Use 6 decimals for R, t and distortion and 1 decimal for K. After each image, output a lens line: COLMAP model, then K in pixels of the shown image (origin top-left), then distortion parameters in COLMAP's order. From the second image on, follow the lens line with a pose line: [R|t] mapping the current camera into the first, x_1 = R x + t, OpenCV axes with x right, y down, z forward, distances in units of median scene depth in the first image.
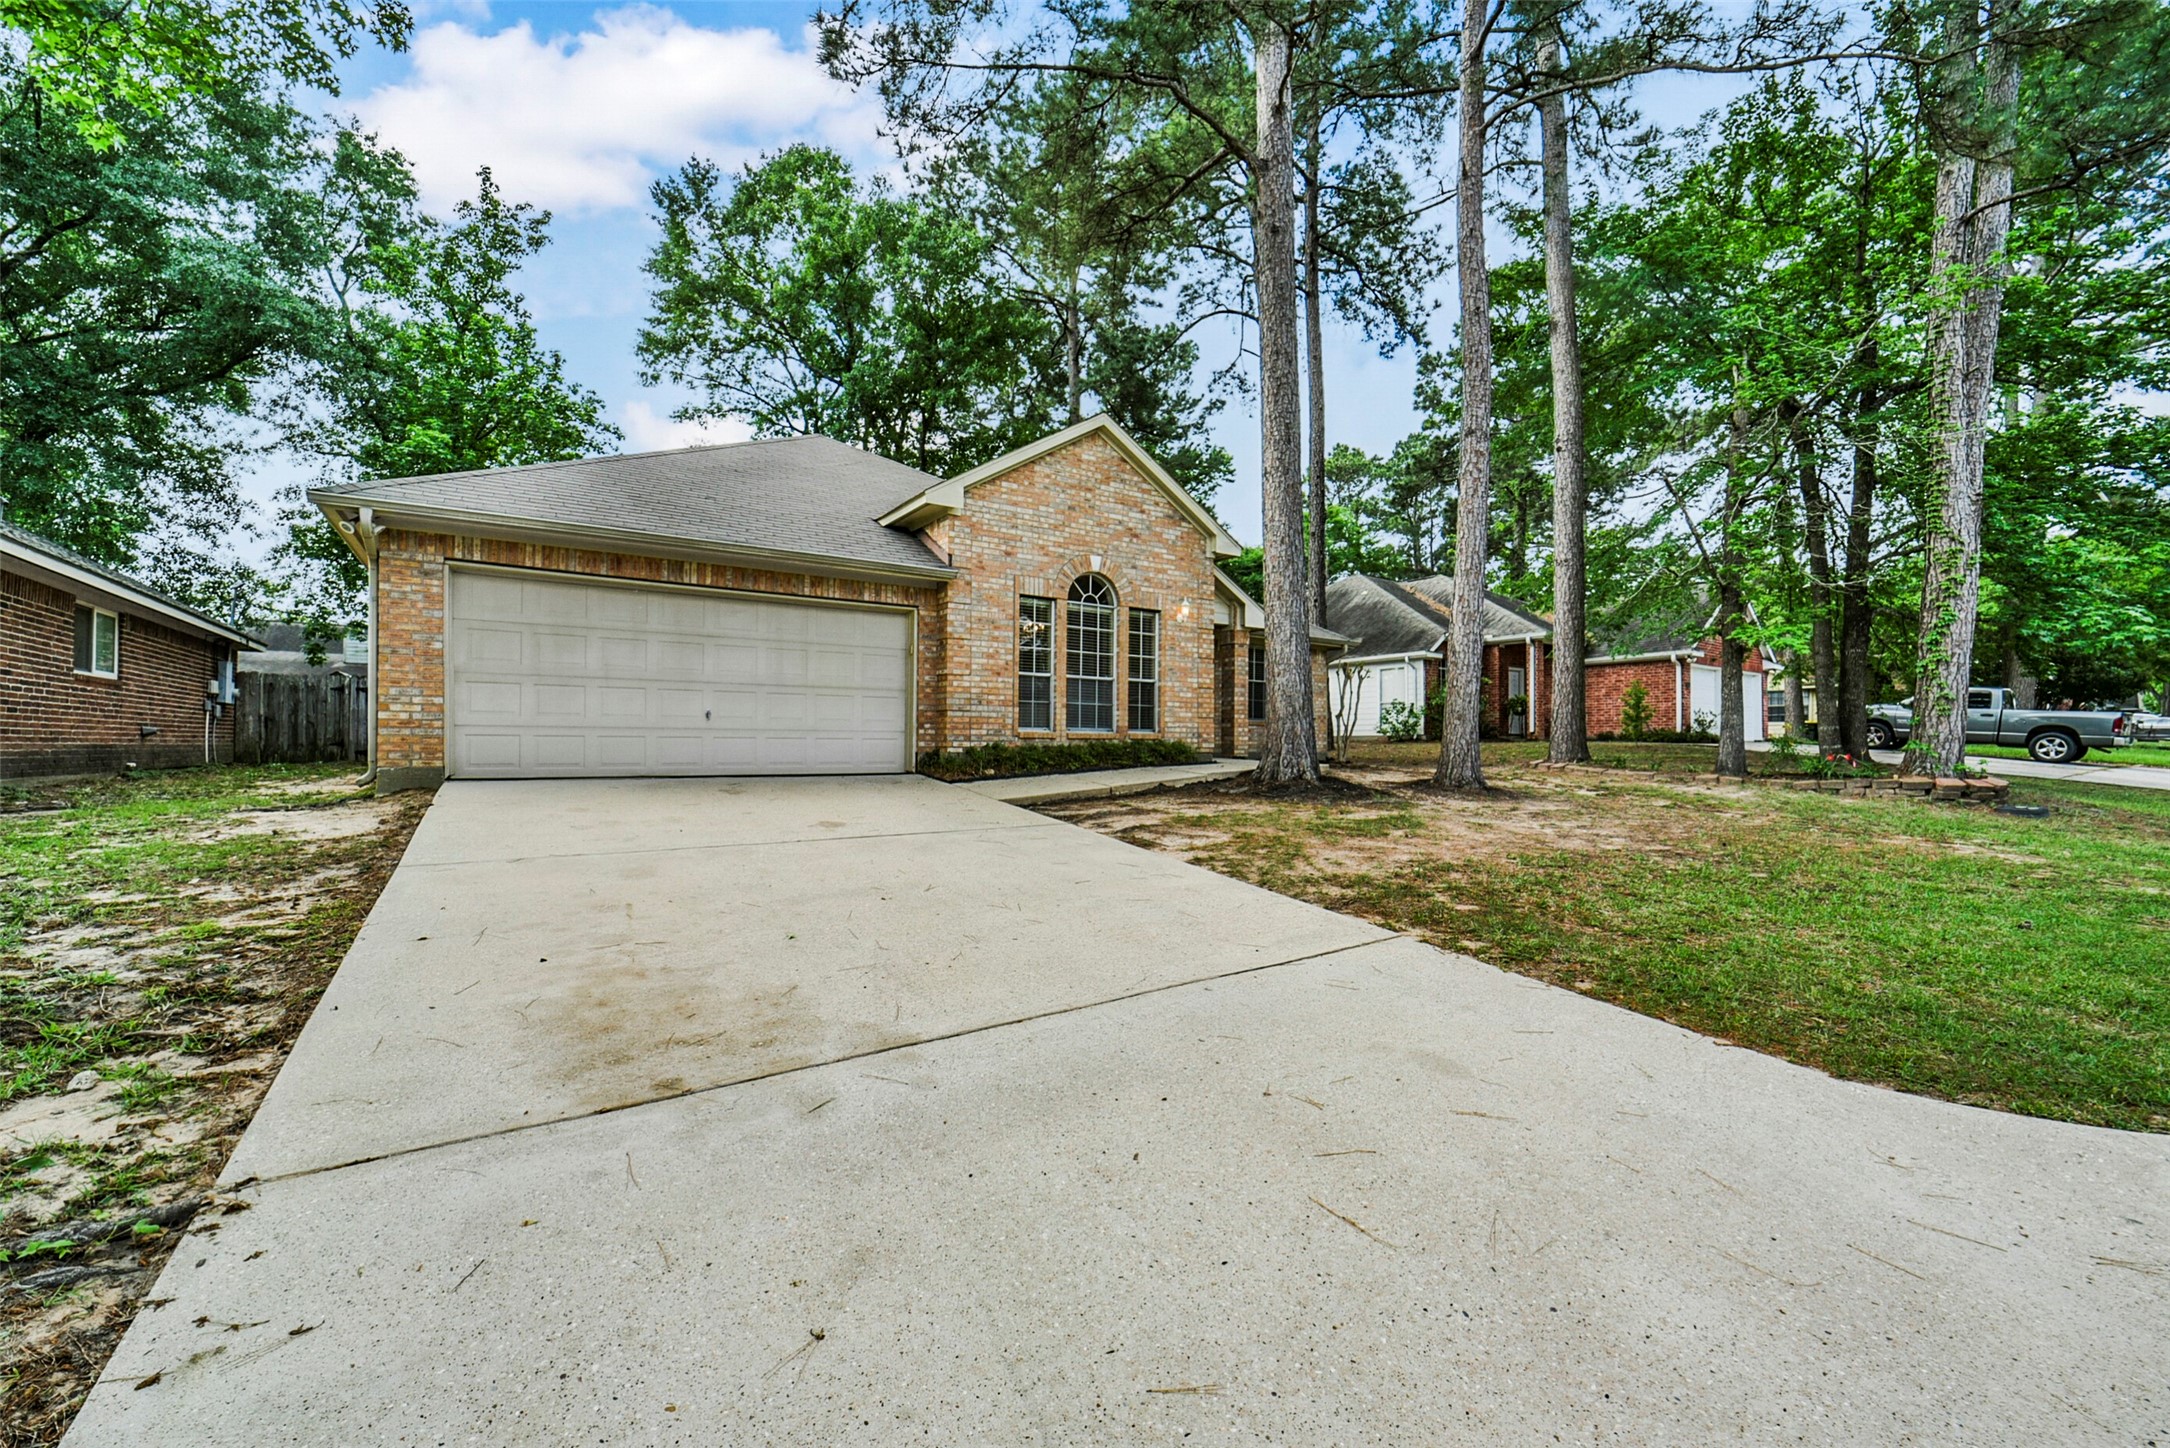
lens RADIAL K [[861.9, 0, 1080.7], [0, 861.9, 735.6], [0, 0, 1]] dist [-0.029344, 0.015946]
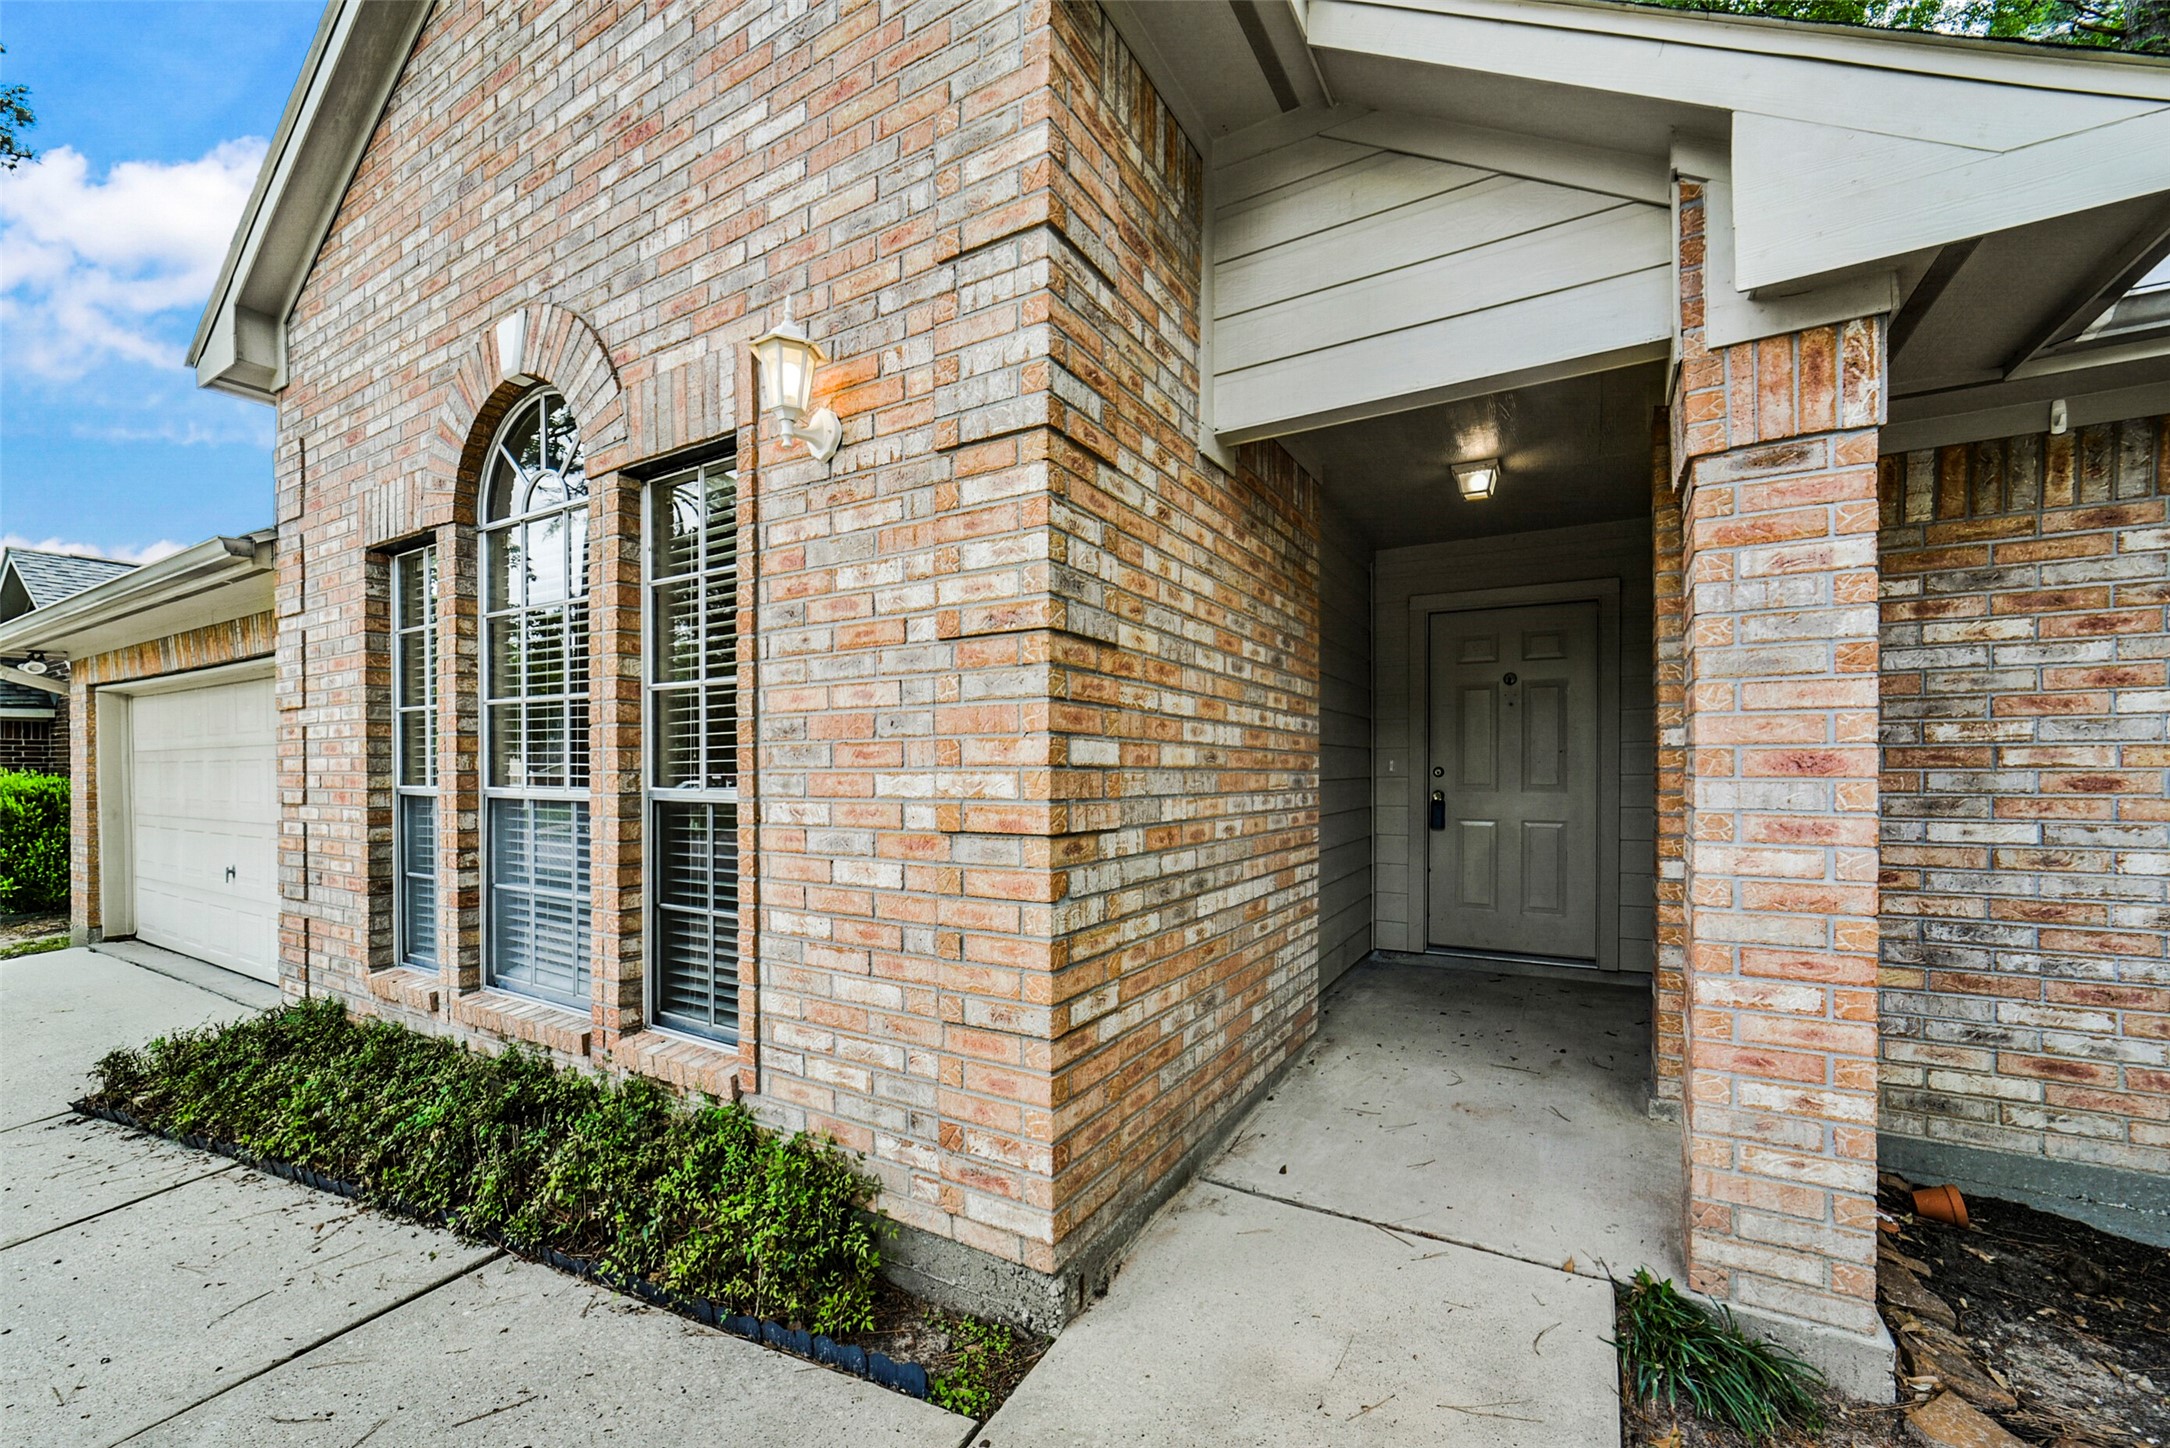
lens RADIAL K [[861.9, 0, 1080.7], [0, 861.9, 735.6], [0, 0, 1]] dist [-0.029344, 0.015946]
pose [[0.416887, -0.006362, -0.908936, 0.316461], [0.028121, 0.999587, 0.005901, -0.081422], [0.908523, -0.028020, 0.416894, 1.045206]]
